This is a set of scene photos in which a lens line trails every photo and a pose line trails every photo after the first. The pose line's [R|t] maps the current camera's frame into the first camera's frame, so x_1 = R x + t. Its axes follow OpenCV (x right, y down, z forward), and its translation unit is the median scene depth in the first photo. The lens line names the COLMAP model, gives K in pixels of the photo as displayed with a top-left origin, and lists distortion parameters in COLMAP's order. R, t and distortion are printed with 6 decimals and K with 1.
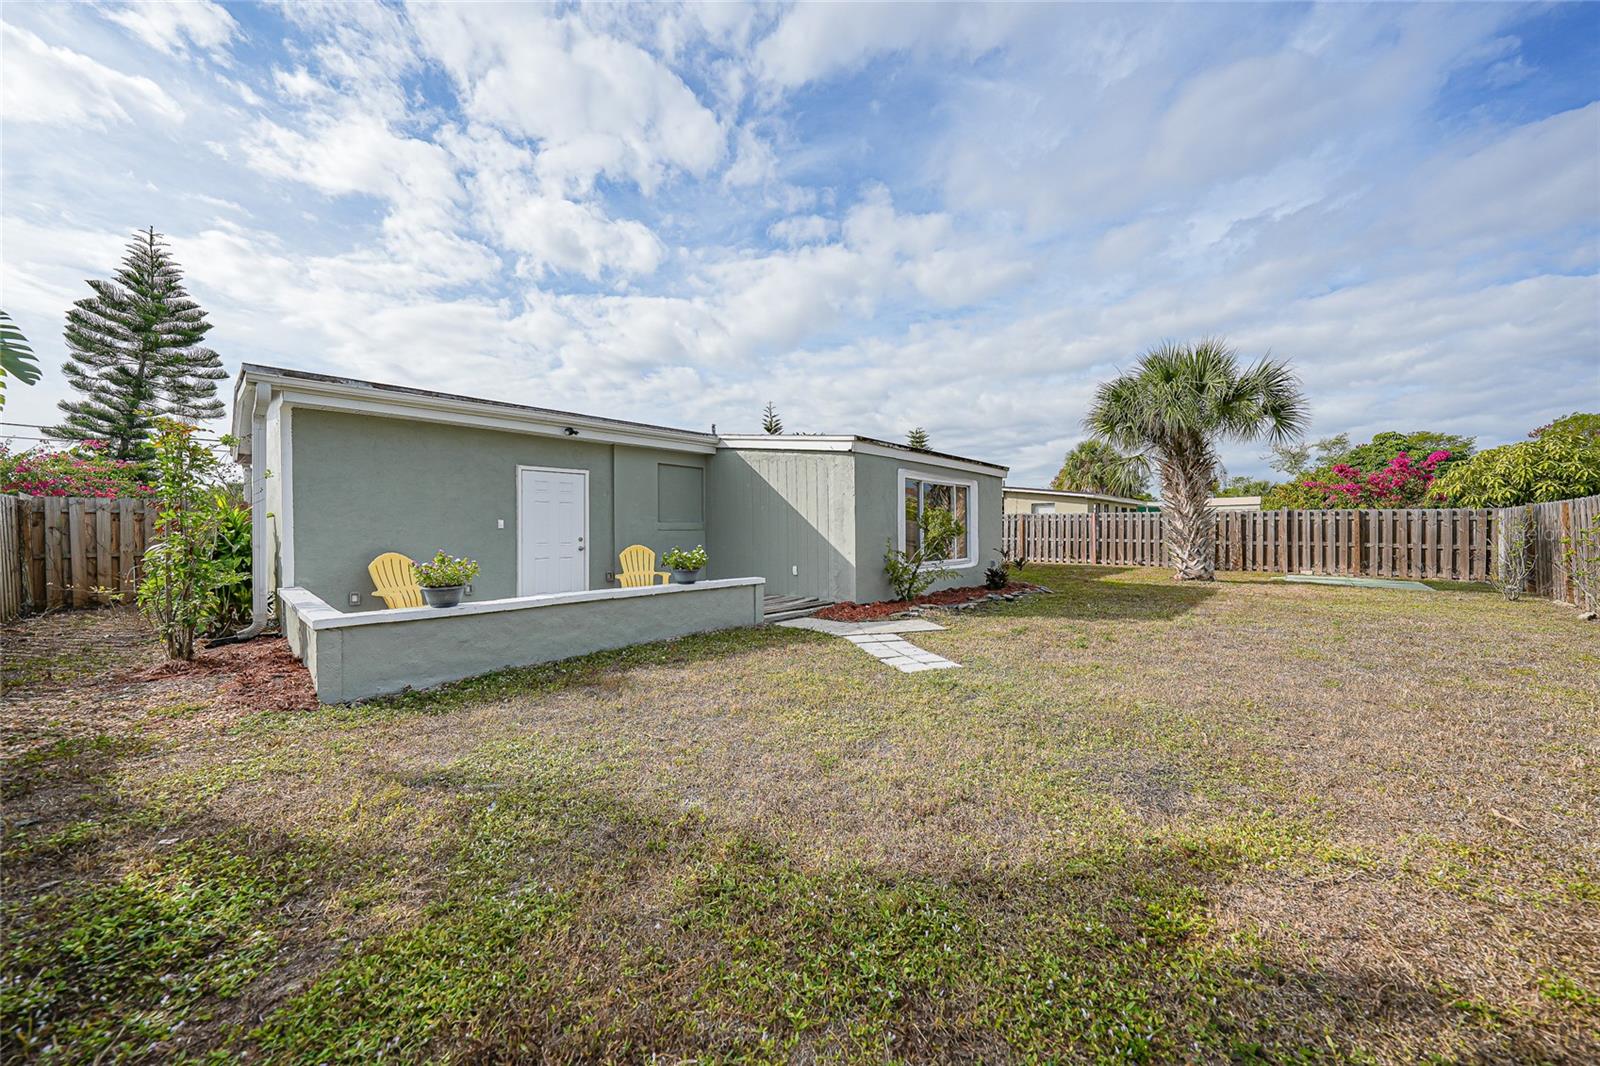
lens RADIAL K [[555.3, 0, 805.6], [0, 555.3, 545.2], [0, 0, 1]] dist [-0.026971, 0.006114]
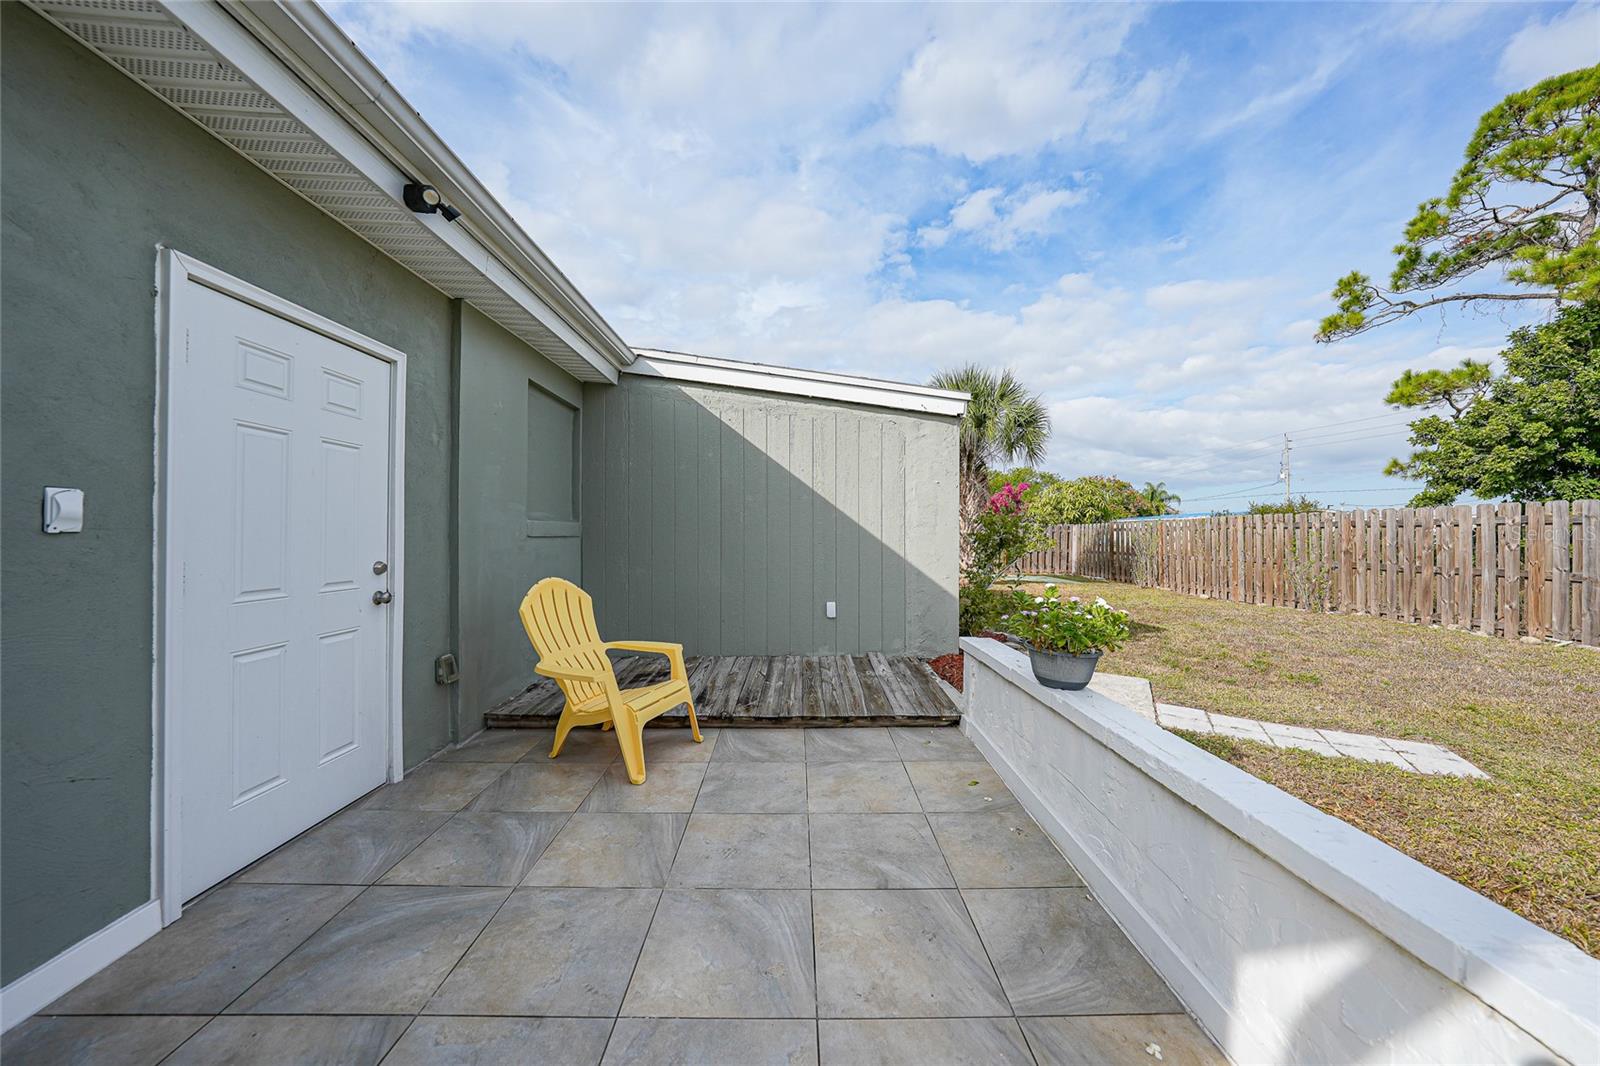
lens RADIAL K [[555.3, 0, 808.0], [0, 555.3, 538.7], [0, 0, 1]] dist [-0.026971, 0.006114]
pose [[0.722470, 0.003698, 0.691393, -0.360058], [0.009612, 0.999835, -0.015391, -0.016049], [-0.691336, 0.017765, 0.722315, 0.493047]]
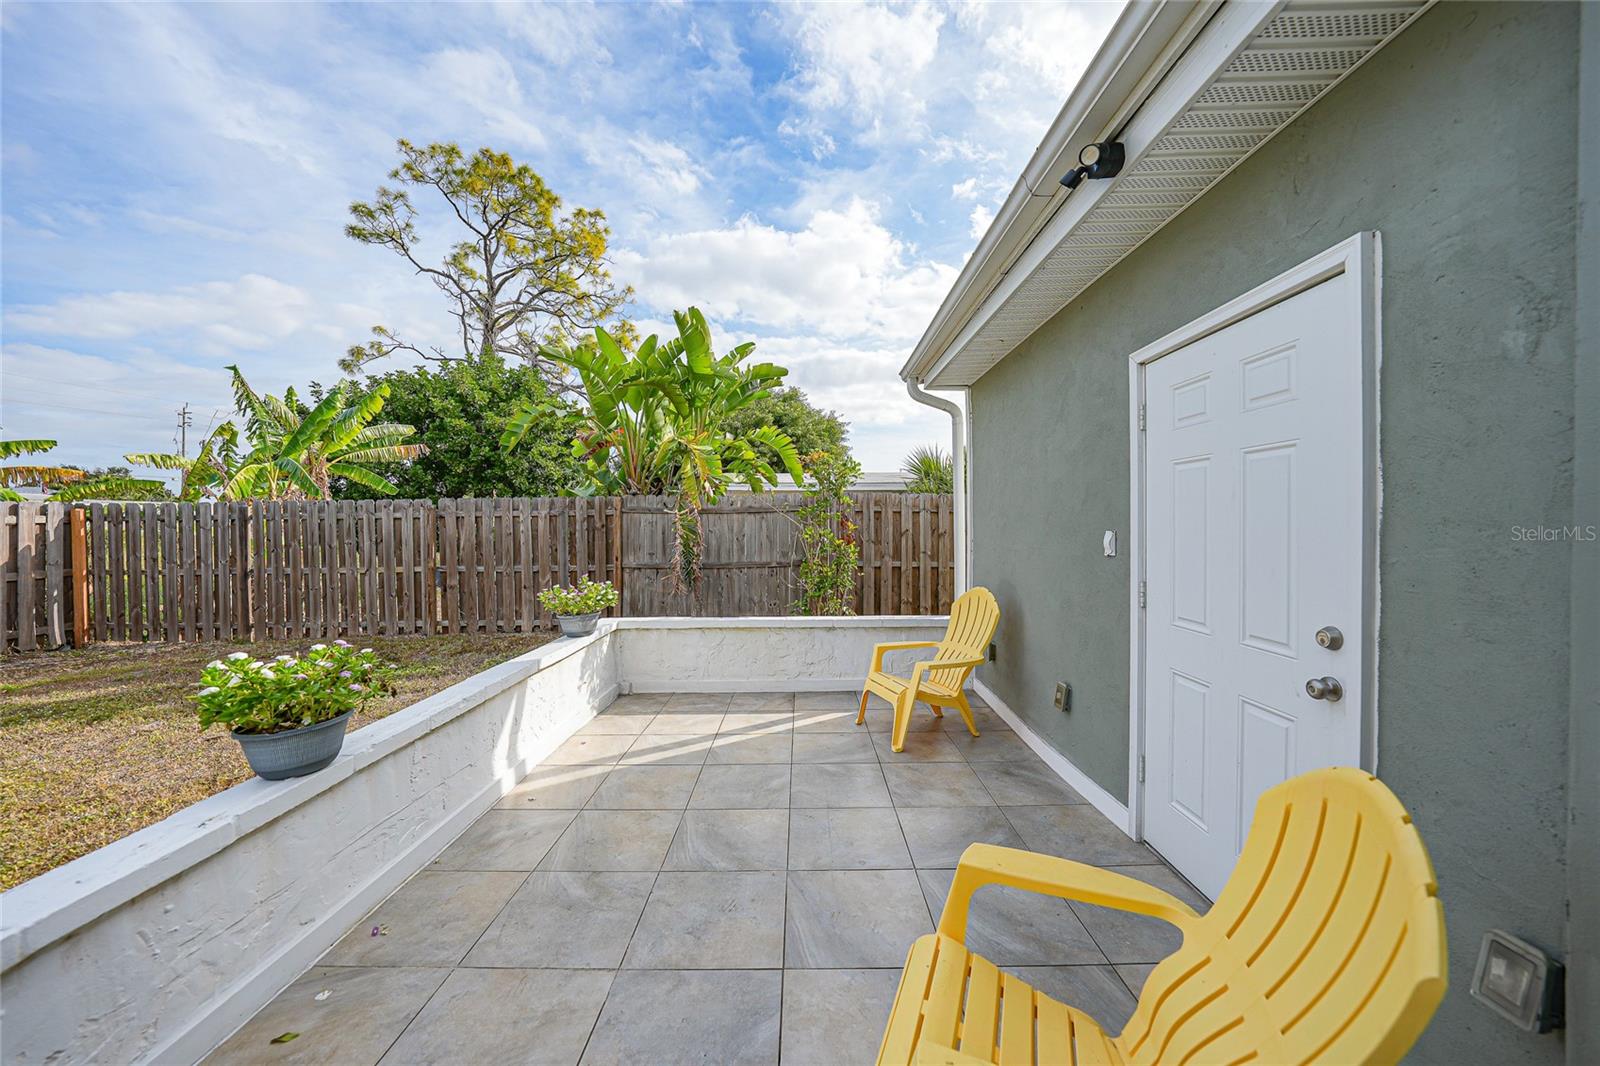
lens RADIAL K [[555.3, 0, 801.4], [0, 555.3, 535.6], [0, 0, 1]] dist [-0.026971, 0.006114]
pose [[-0.735258, 0.023369, -0.677385, -0.130078], [-0.008780, 0.998993, 0.043993, -0.040751], [0.677731, 0.038294, -0.734312, 0.816697]]
